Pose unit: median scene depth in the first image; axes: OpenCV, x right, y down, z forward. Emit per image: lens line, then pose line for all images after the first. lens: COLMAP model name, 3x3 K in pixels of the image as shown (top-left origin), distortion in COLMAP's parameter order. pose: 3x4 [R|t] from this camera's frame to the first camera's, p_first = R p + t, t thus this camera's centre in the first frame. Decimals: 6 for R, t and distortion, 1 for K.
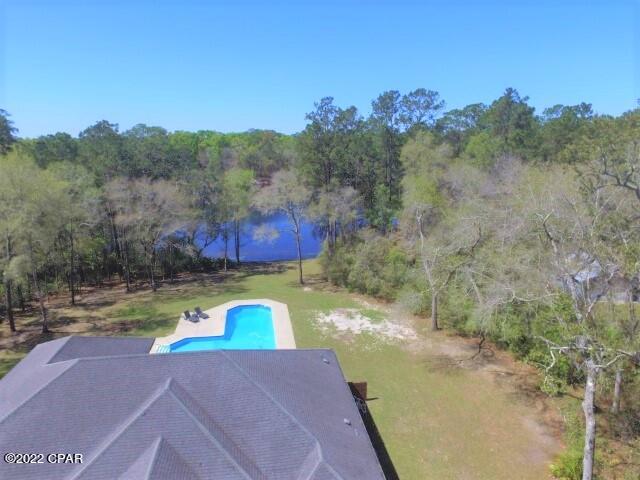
lens RADIAL K [[431.2, 0, 320.0], [0, 431.2, 240.0], [0, 0, 1]] dist [-0.001823, -0.002563]
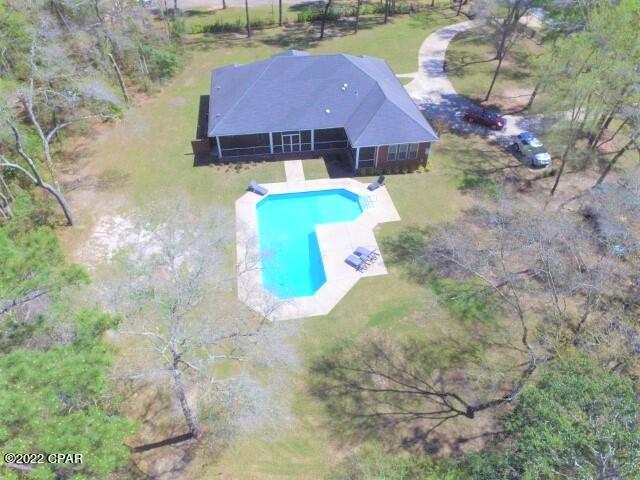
lens RADIAL K [[429.3, 0, 317.8], [0, 429.3, 245.3], [0, 0, 1]] dist [0.003970, 0.006364]
pose [[-0.999963, -0.004056, -0.007578, -0.186673], [-0.008554, 0.556819, 0.830590, -0.410418], [0.000851, 0.830624, -0.556833, 1.270945]]
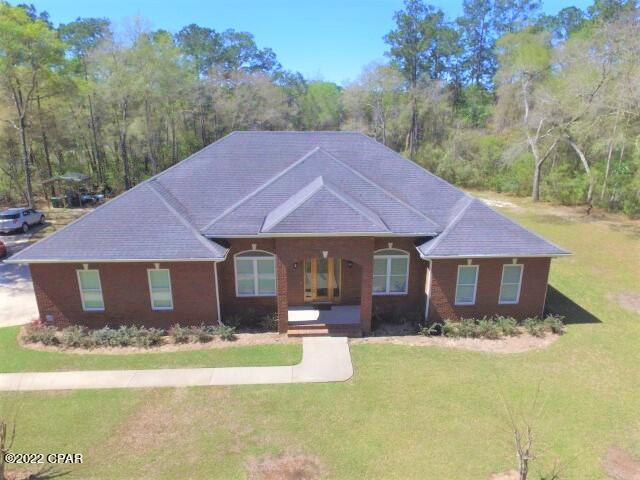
lens RADIAL K [[429.3, 0, 317.8], [0, 429.3, 245.3], [0, 0, 1]] dist [0.003970, 0.006364]
pose [[0.992463, 0.035484, -0.117295, -0.090310], [-0.025545, 0.996038, 0.085179, 0.197954], [0.119853, -0.081541, 0.989437, -0.030025]]
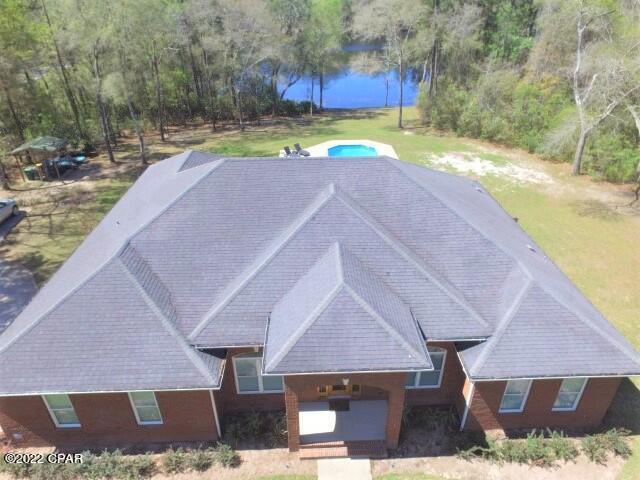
lens RADIAL K [[429.3, 0, 317.8], [0, 429.3, 245.3], [0, 0, 1]] dist [0.003970, 0.006364]
pose [[0.991898, 0.055889, -0.114084, -0.114376], [-0.018363, 0.951673, 0.306564, 0.074675], [0.125704, -0.301986, 0.944988, 0.069500]]
